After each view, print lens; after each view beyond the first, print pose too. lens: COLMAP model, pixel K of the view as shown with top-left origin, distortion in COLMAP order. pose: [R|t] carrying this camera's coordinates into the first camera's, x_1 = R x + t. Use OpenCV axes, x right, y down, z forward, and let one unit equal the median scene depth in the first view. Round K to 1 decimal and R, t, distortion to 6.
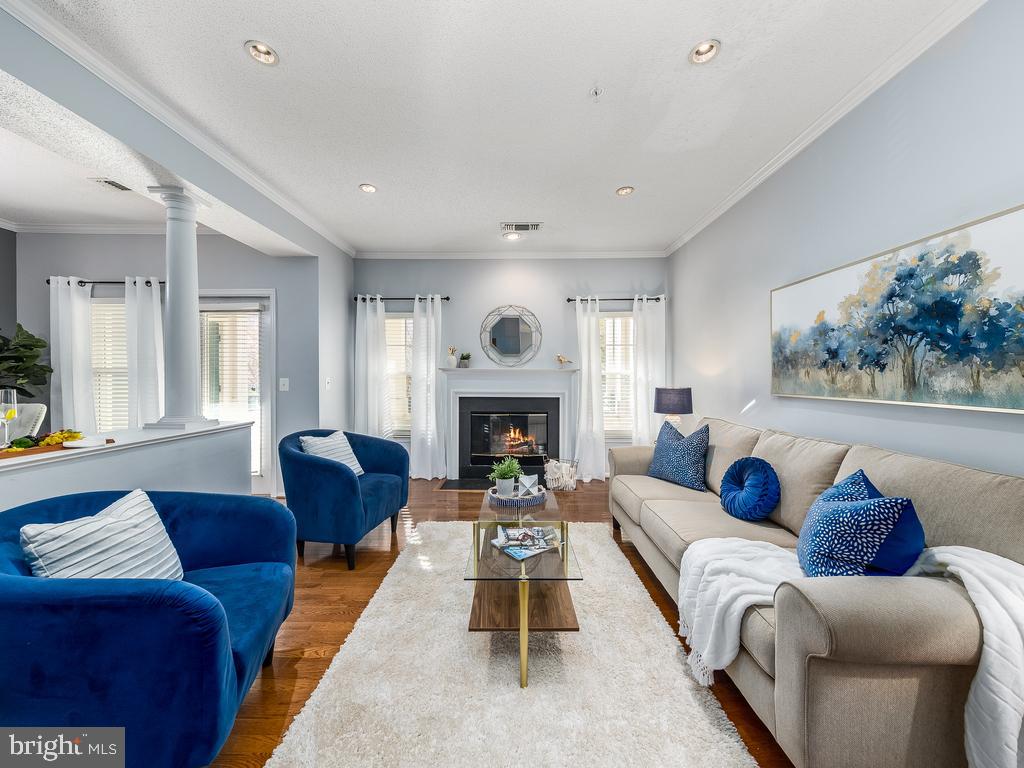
lens RADIAL K [[370.4, 0, 511.8], [0, 370.4, 376.8], [0, 0, 1]] dist [0.005871, -0.000211]
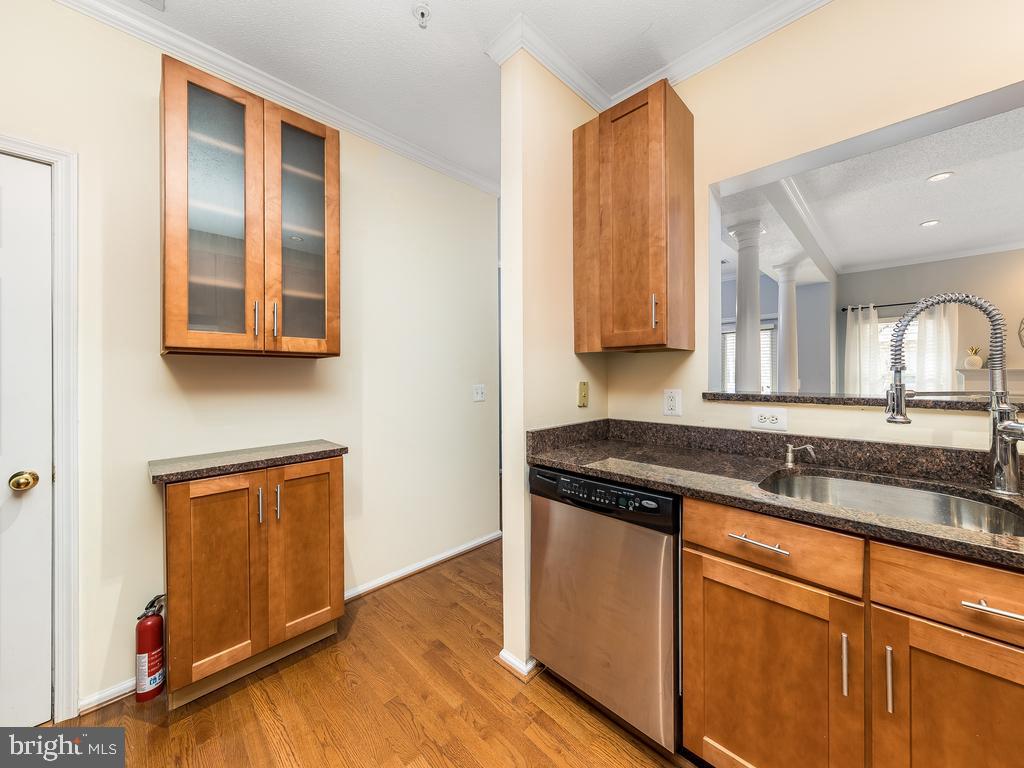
lens RADIAL K [[383.1, 0, 517.2], [0, 383.1, 377.6], [0, 0, 1]] dist [0.000237, 0.000040]
pose [[0.717059, -0.000850, -0.697012, -0.579920], [0.006664, 0.999962, 0.005636, -0.025335], [0.696980, -0.008686, 0.717038, -1.000205]]
